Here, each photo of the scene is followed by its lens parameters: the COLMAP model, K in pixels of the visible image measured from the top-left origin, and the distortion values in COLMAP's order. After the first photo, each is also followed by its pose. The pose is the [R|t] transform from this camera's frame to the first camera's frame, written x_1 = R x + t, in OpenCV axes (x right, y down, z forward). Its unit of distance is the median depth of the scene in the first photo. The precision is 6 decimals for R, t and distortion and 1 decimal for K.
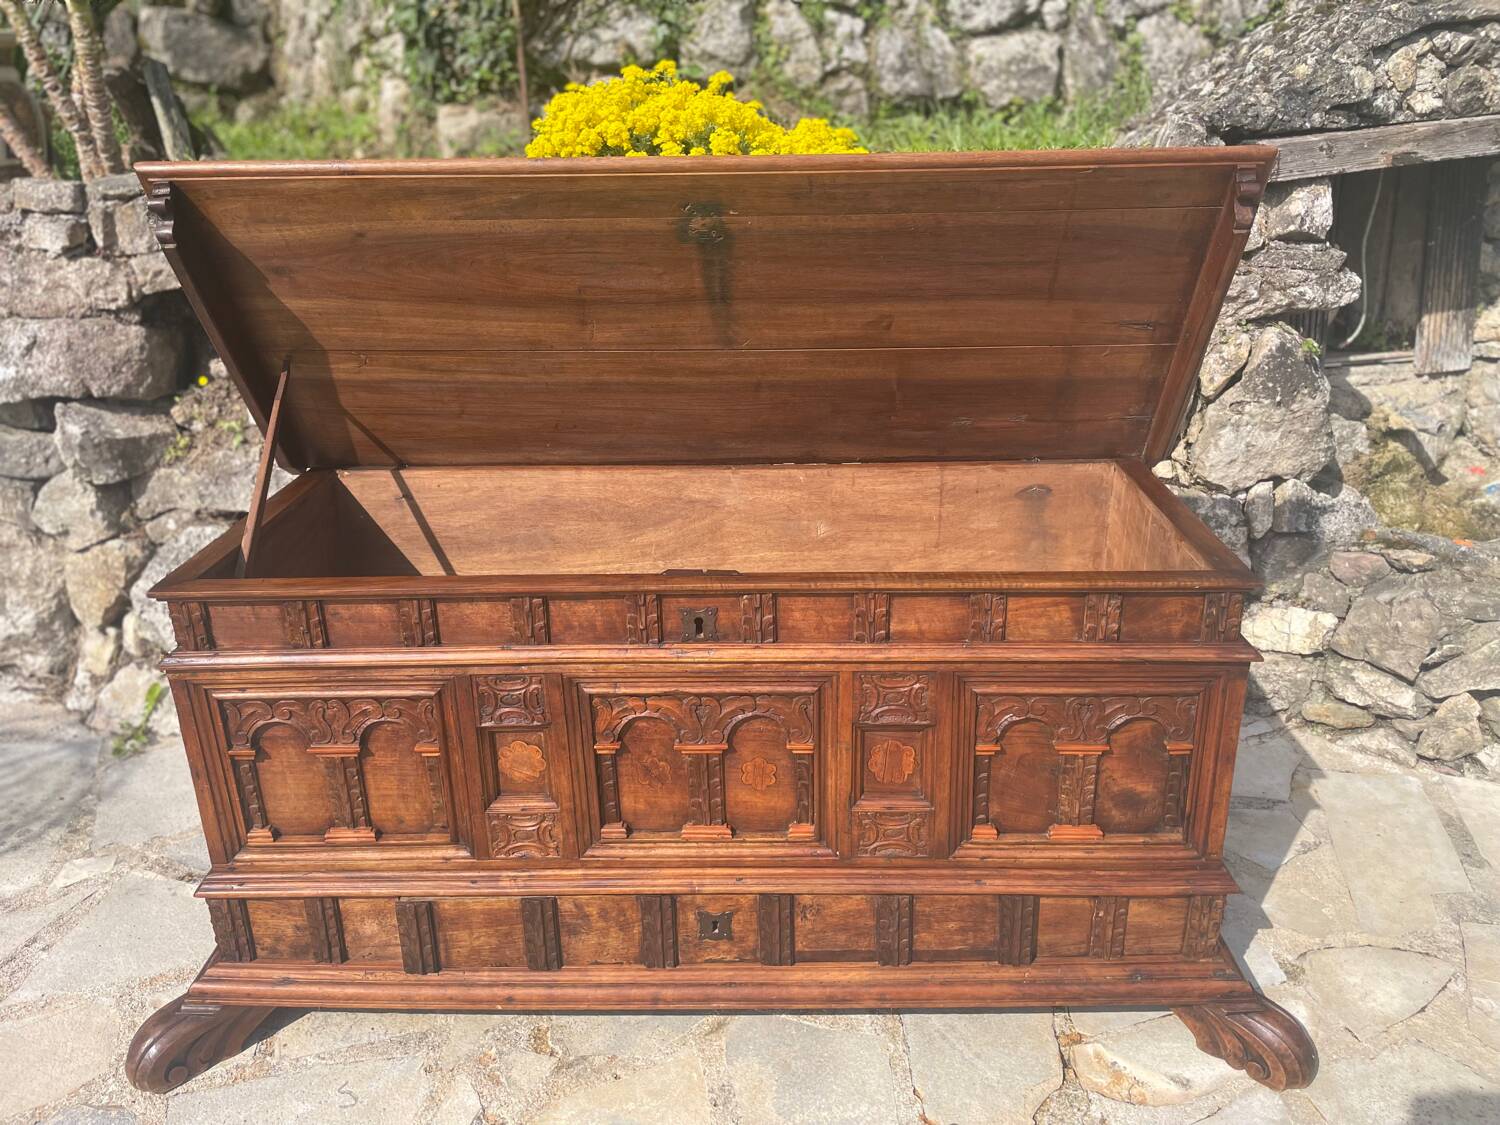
lens RADIAL K [[1144.4, 0, 760.1], [0, 1144.4, 544.0], [0, 0, 1]] dist [0.074844, -0.108907]
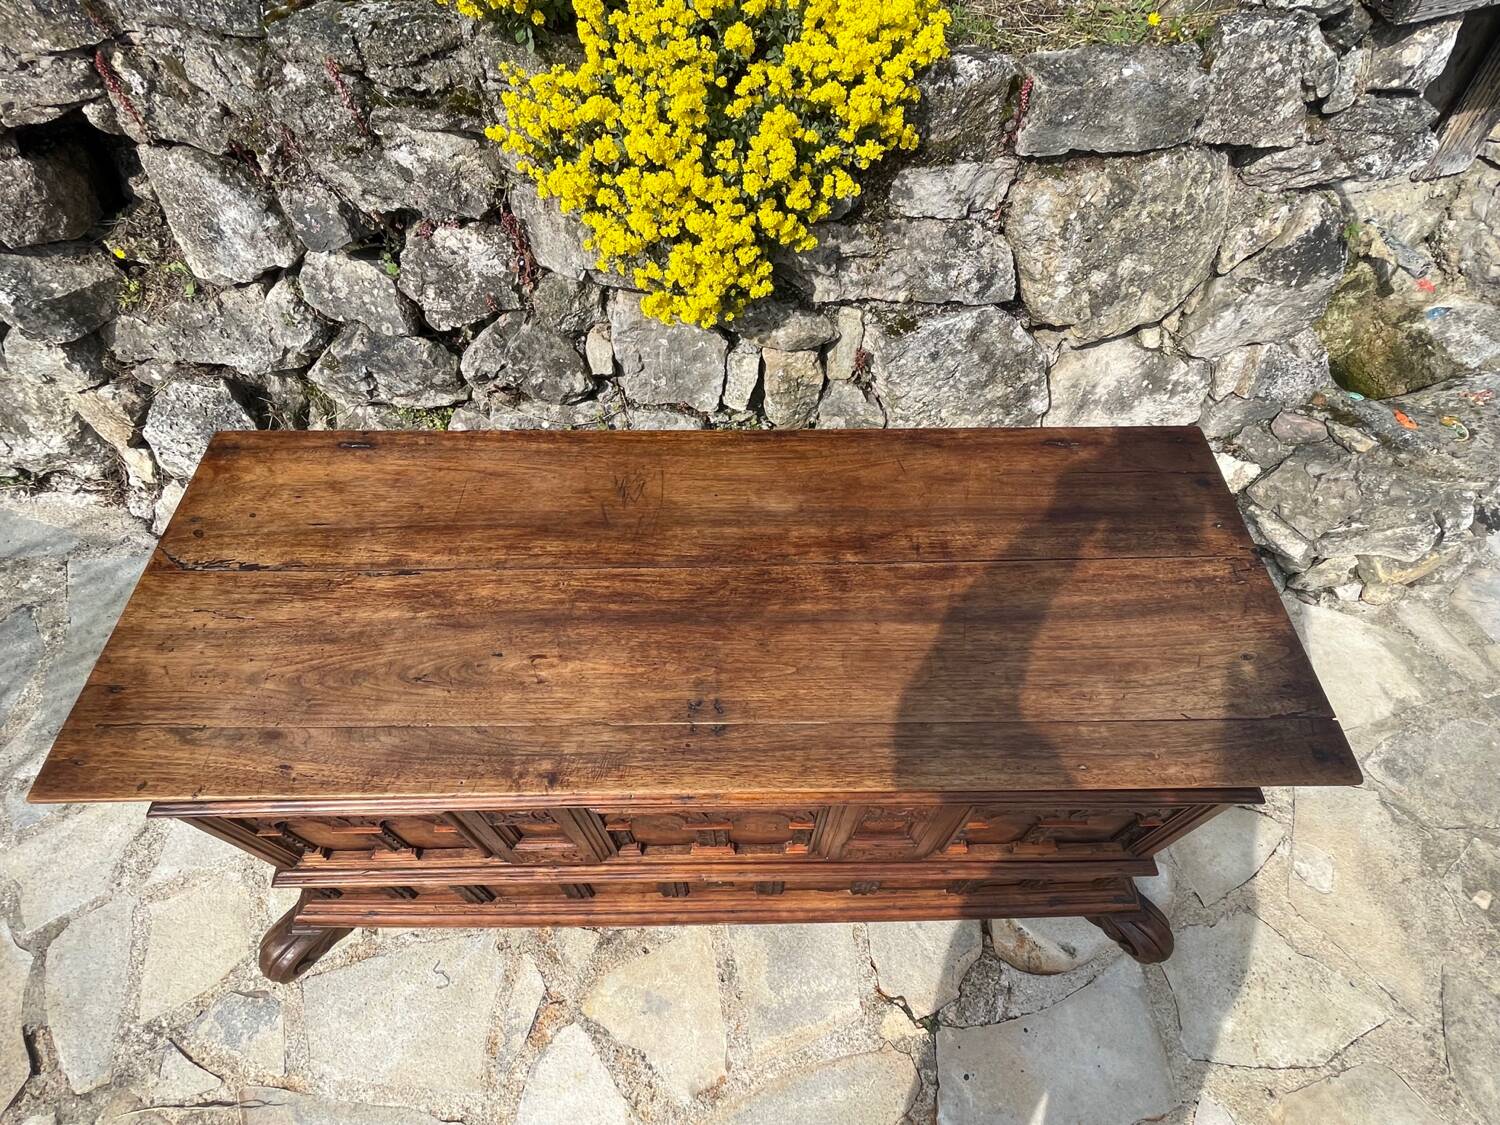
lens RADIAL K [[781.0, 0, 750.3], [0, 781.0, 554.1], [0, 0, 1]] dist [-0.007145, 0.001858]
pose [[0.999144, -0.010401, 0.040046, -0.035231], [-0.013621, 0.831241, 0.555746, -0.393358], [-0.039068, -0.555815, 0.830387, 0.493769]]
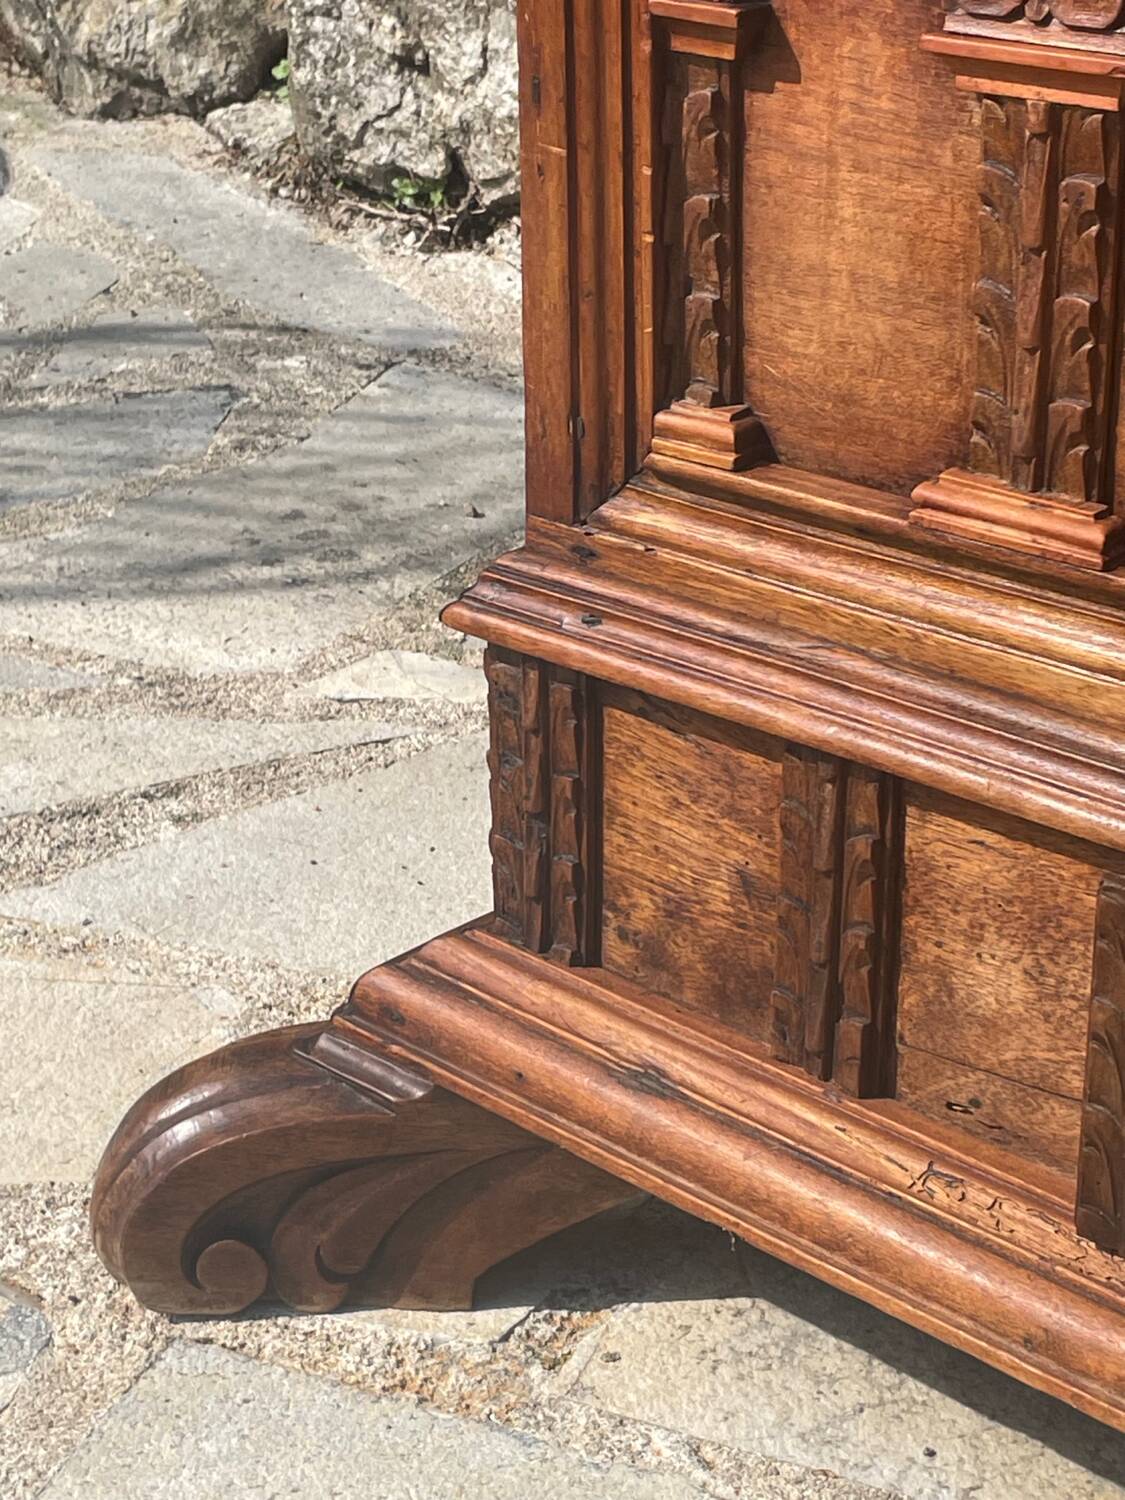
lens RADIAL K [[3110.5, 0, 590.5], [0, 3110.5, 721.5], [0, 0, 1]] dist [0.114581, 0.000000]
pose [[0.740246, 0.263823, -0.618412, -0.040122], [-0.249100, 0.961956, 0.112209, 0.230030], [0.624488, 0.070984, 0.777802, 0.473809]]
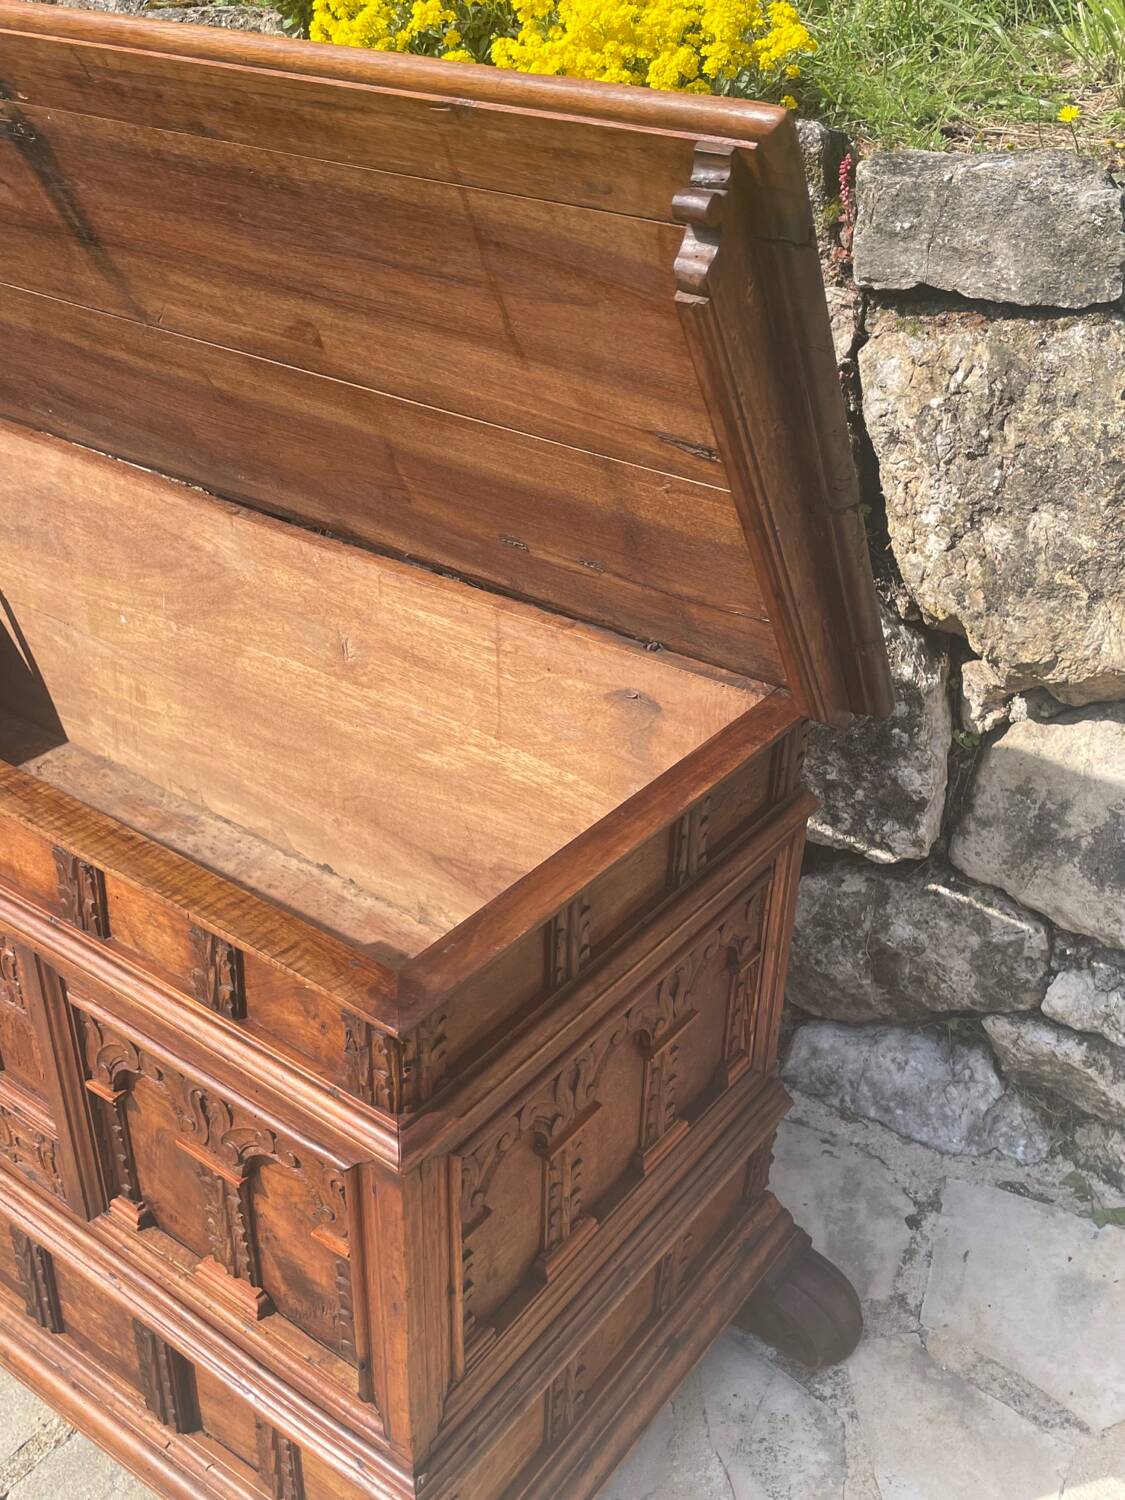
lens RADIAL K [[1574.0, 0, 555.0], [0, 1574.0, 750.4], [0, 0, 1]] dist [0.050778, 0.000000]
pose [[0.807219, 0.329221, -0.489910, 0.664287], [-0.243161, 0.941777, 0.232225, -0.214628], [0.537839, -0.068330, 0.840274, 0.400920]]
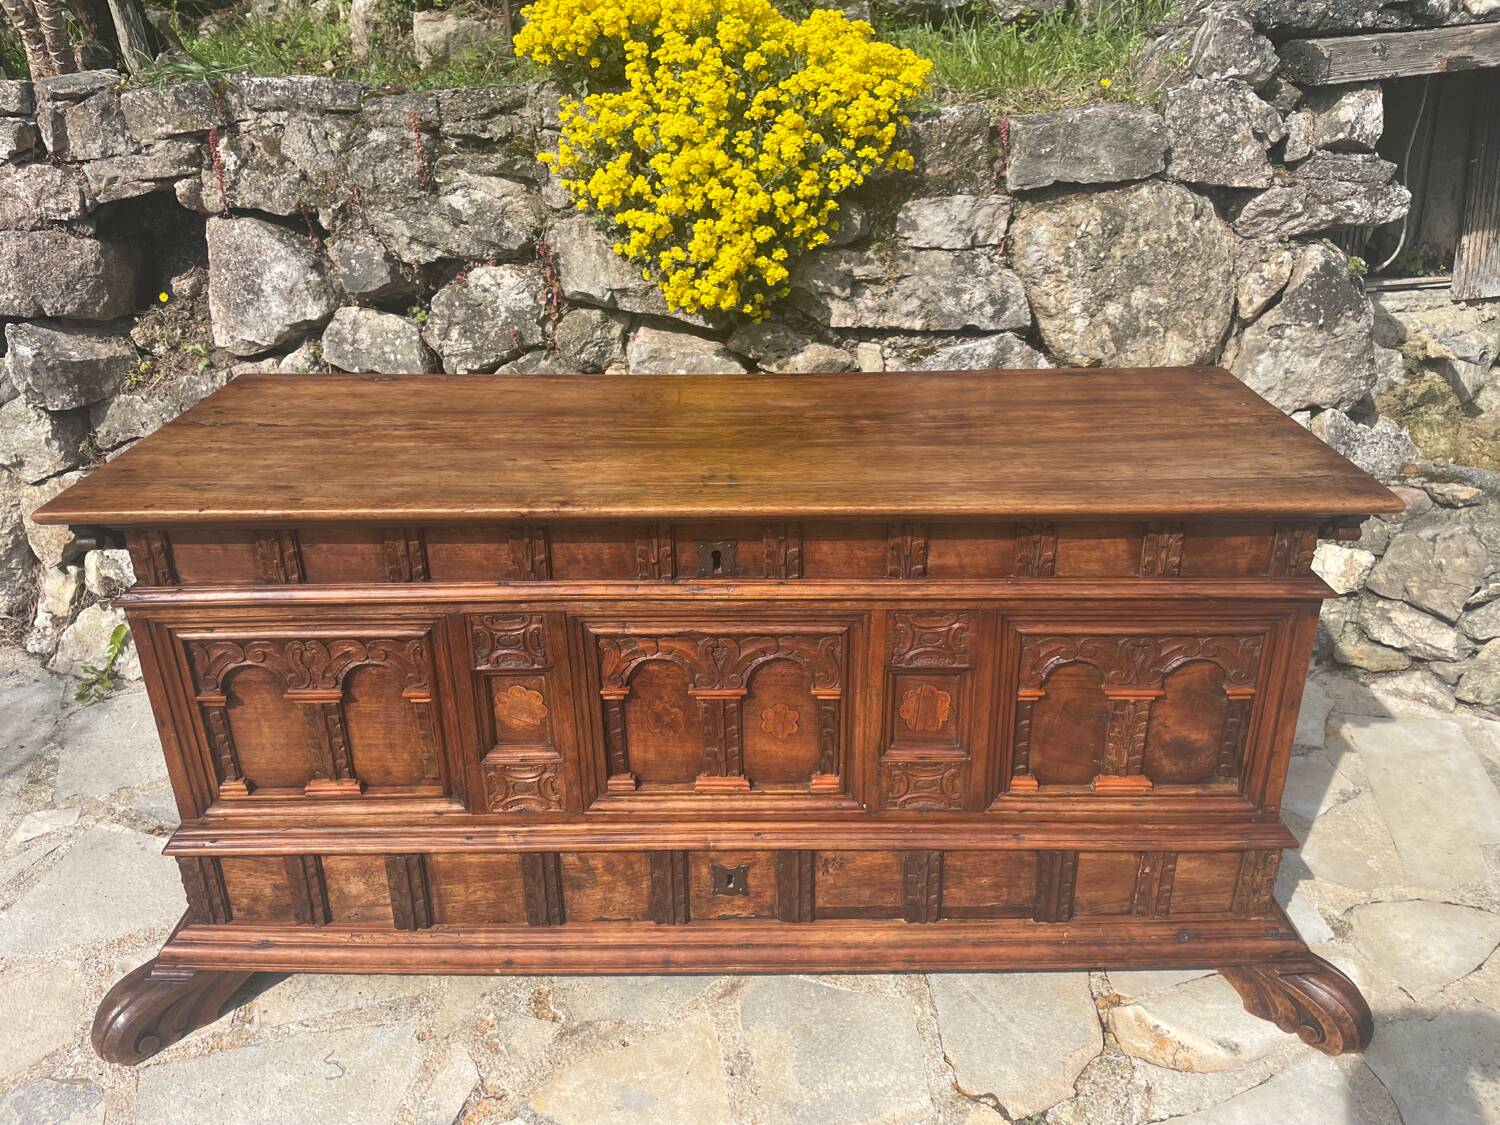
lens RADIAL K [[1144.4, 0, 756.0], [0, 1144.4, 542.0], [0, 0, 1]] dist [0.074844, -0.108907]
pose [[0.999880, 0.000969, 0.015473, -0.032074], [-0.001676, 0.998952, 0.045747, 0.014270], [-0.015413, -0.045767, 0.998833, 0.085151]]
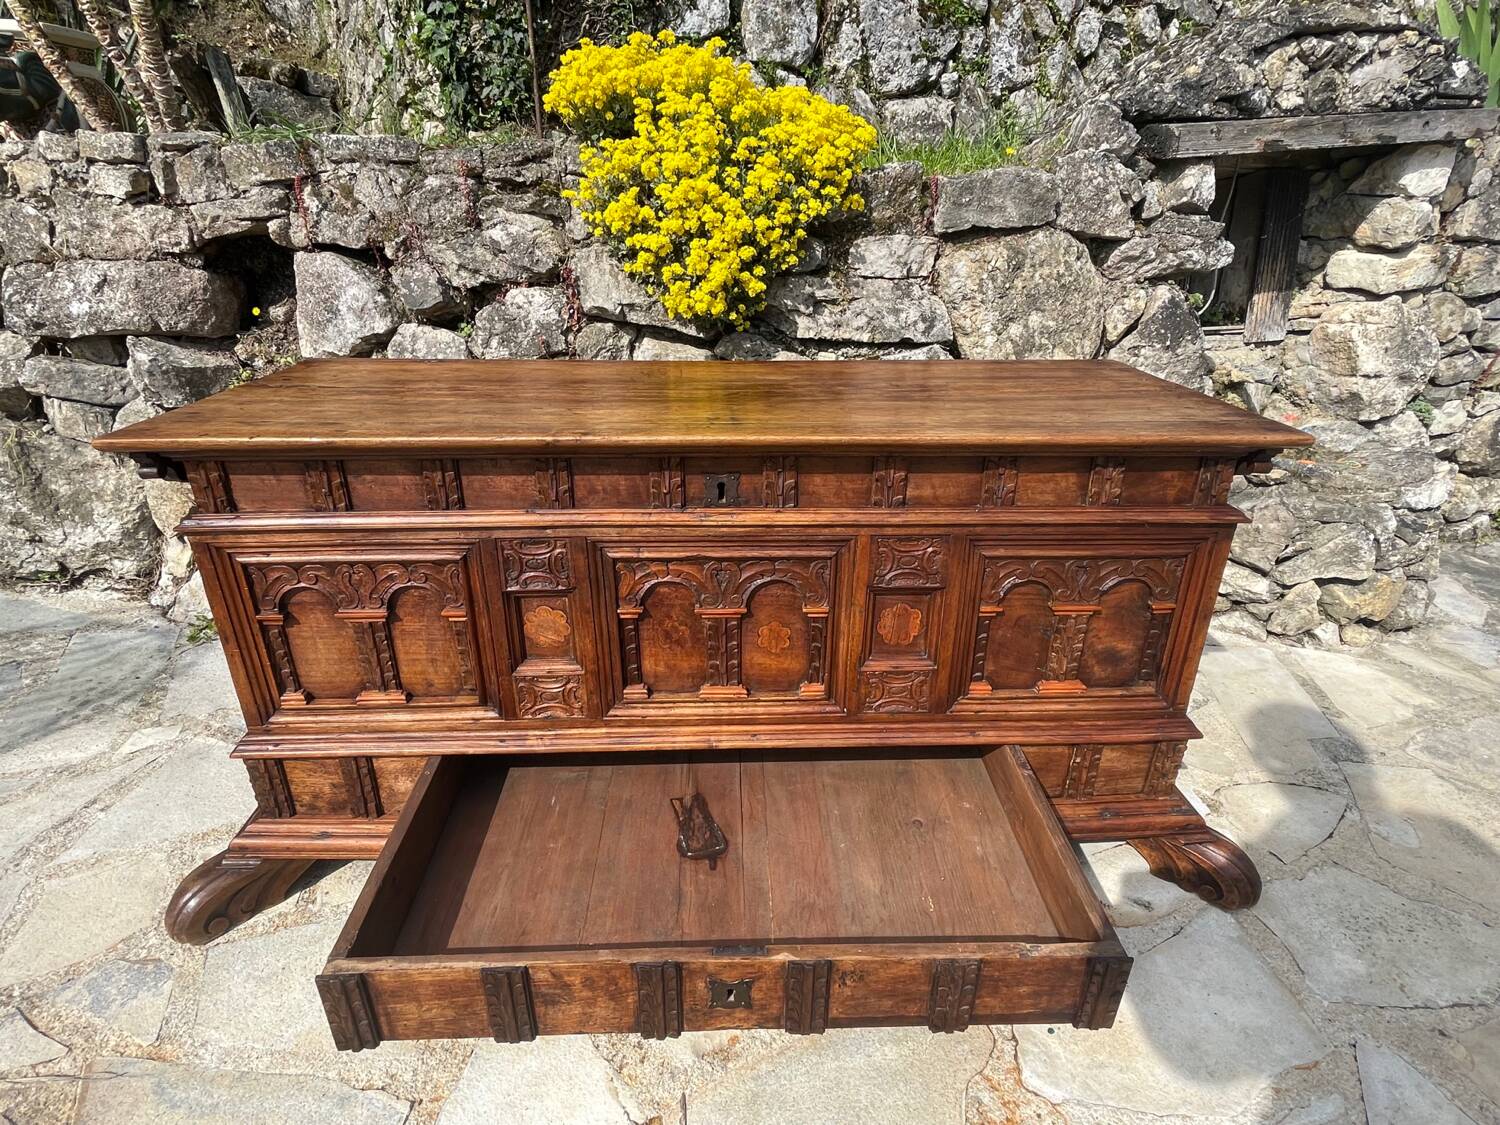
lens RADIAL K [[781.0, 0, 749.8], [0, 781.0, 555.6], [0, 0, 1]] dist [-0.007145, 0.001858]
pose [[0.997888, -0.000839, 0.064950, -0.064954], [-0.001902, 0.999110, 0.042127, 0.088455], [-0.064927, -0.042161, 0.996999, 0.267681]]
